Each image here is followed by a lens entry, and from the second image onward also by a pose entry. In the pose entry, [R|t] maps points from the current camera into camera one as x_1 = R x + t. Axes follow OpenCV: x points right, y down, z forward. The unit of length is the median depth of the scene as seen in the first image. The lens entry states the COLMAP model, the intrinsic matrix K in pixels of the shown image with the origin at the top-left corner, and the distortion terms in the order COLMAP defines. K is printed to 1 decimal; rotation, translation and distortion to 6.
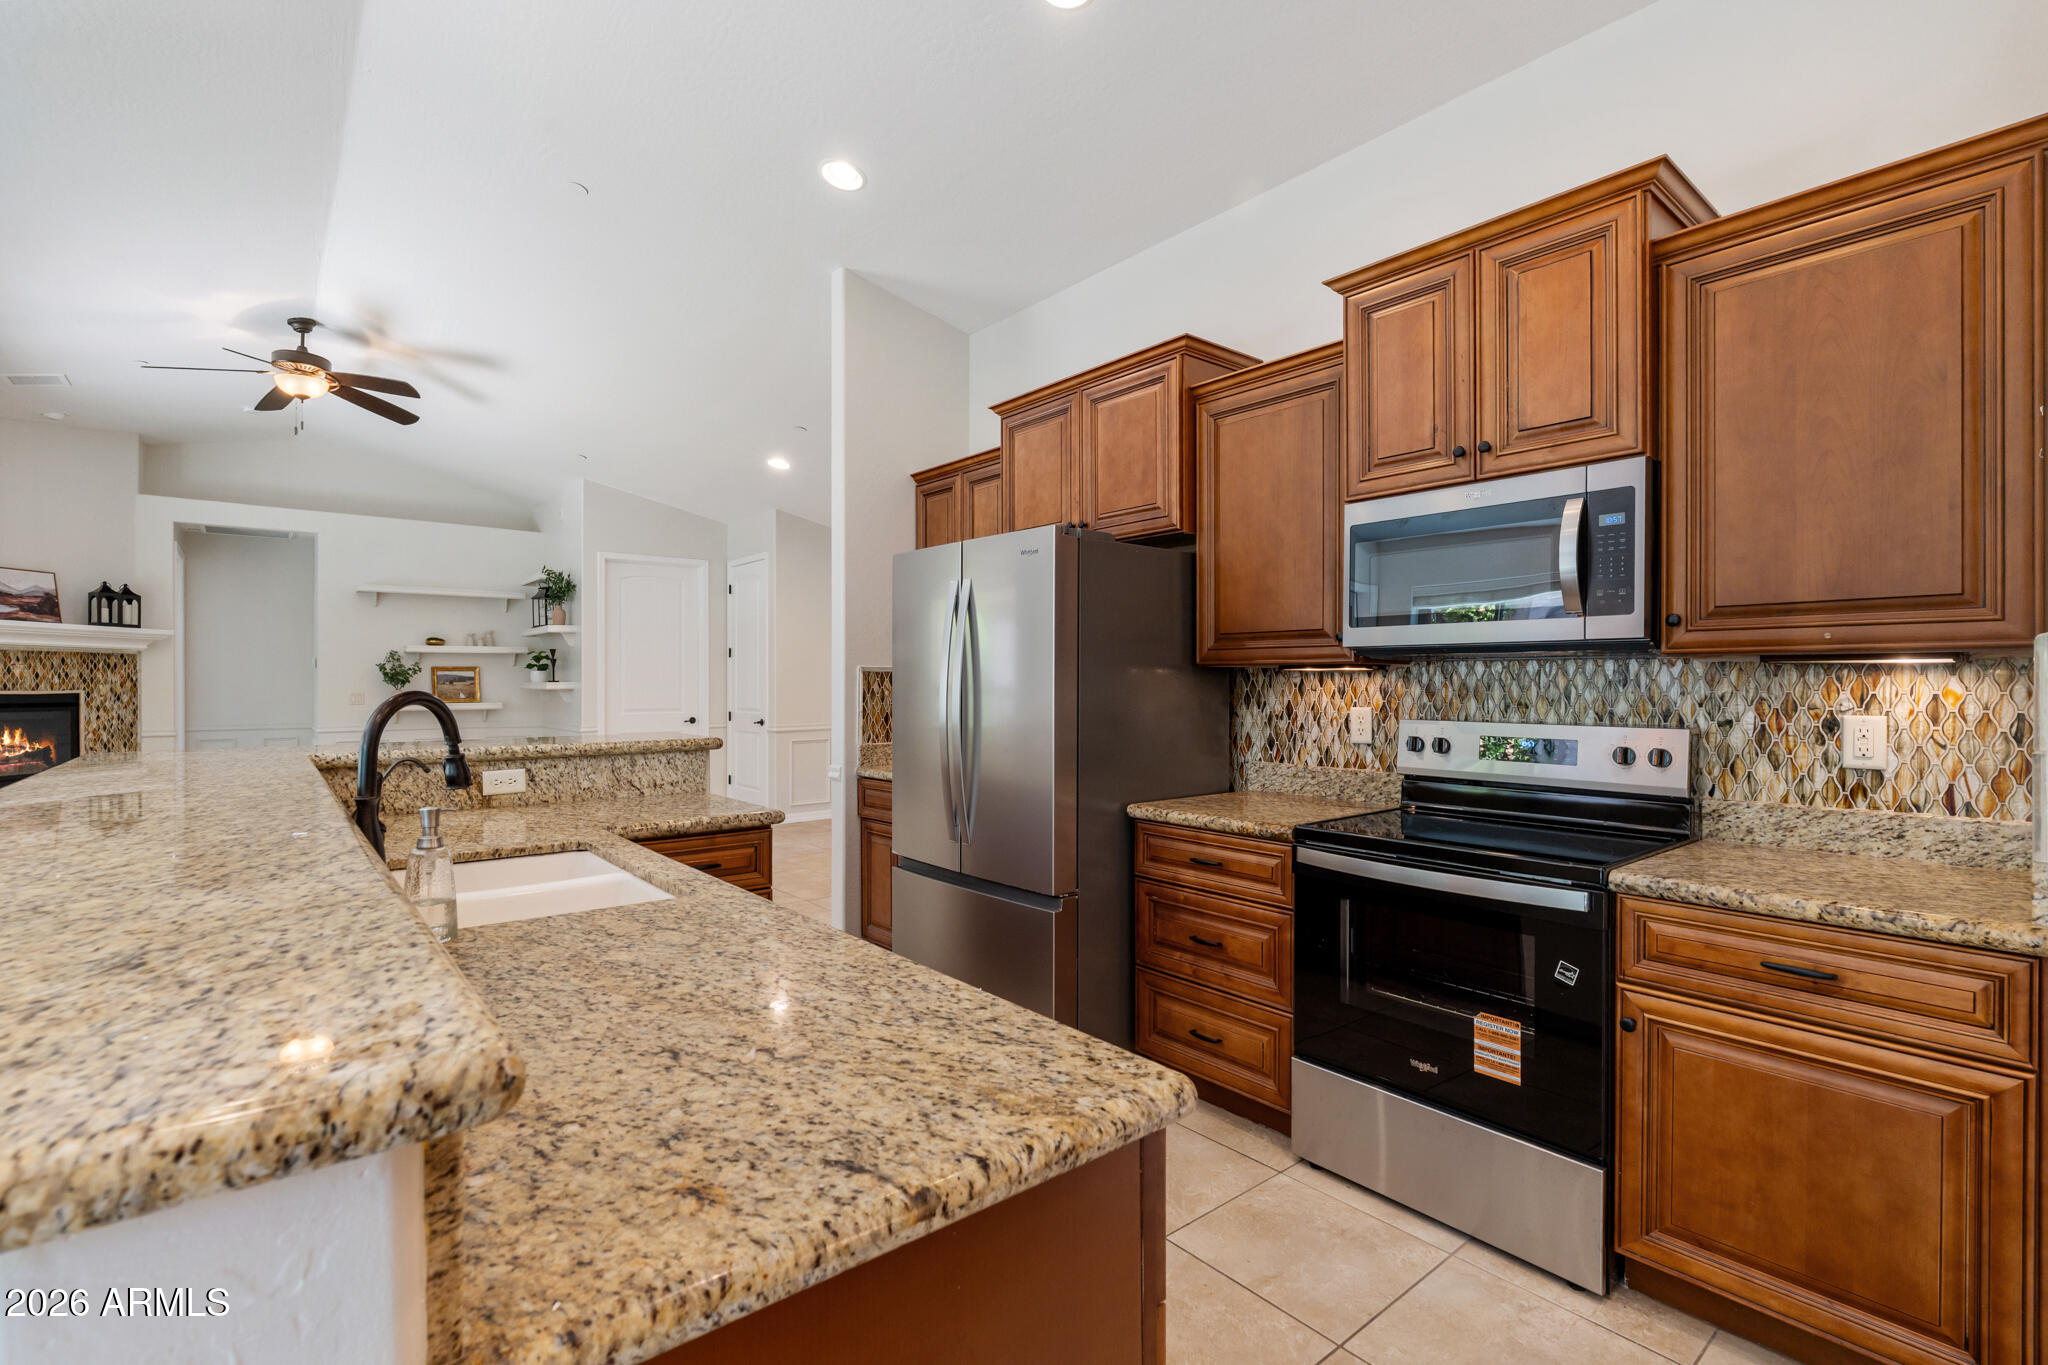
lens RADIAL K [[925.3, 0, 1022.9], [0, 925.3, 685.6], [0, 0, 1]] dist [-0.011820, -0.000173]
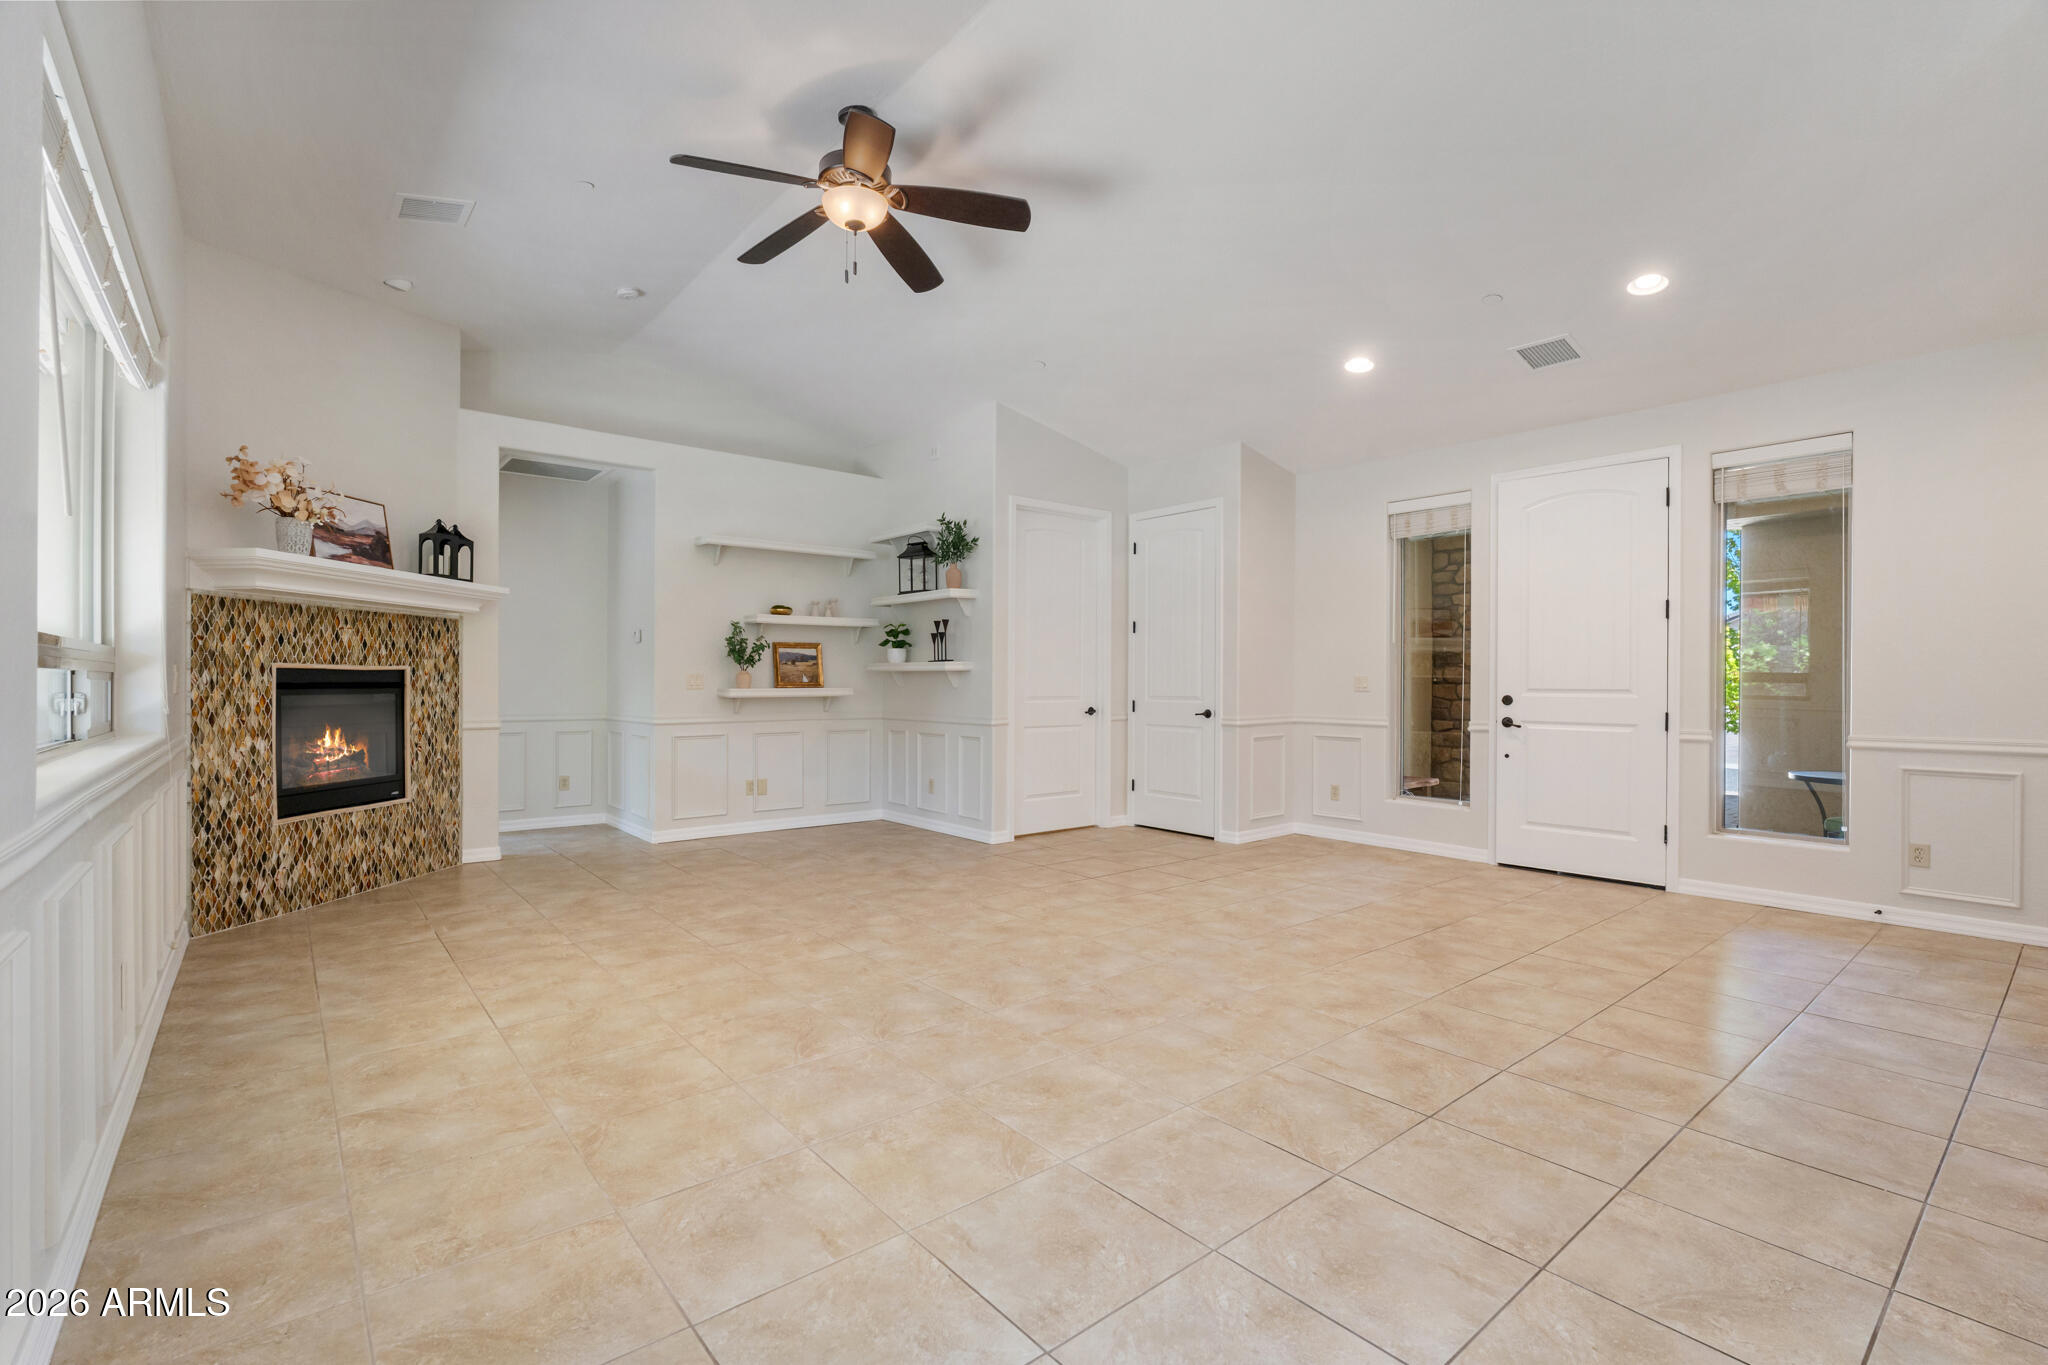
lens RADIAL K [[925.3, 0, 1026.5], [0, 925.3, 682.6], [0, 0, 1]] dist [-0.011820, -0.000173]
pose [[0.999971, 0.004280, 0.006252, -0.501421], [-0.004284, 0.999991, 0.000727, 0.014934], [-0.006249, -0.000754, 0.999980, 0.238272]]
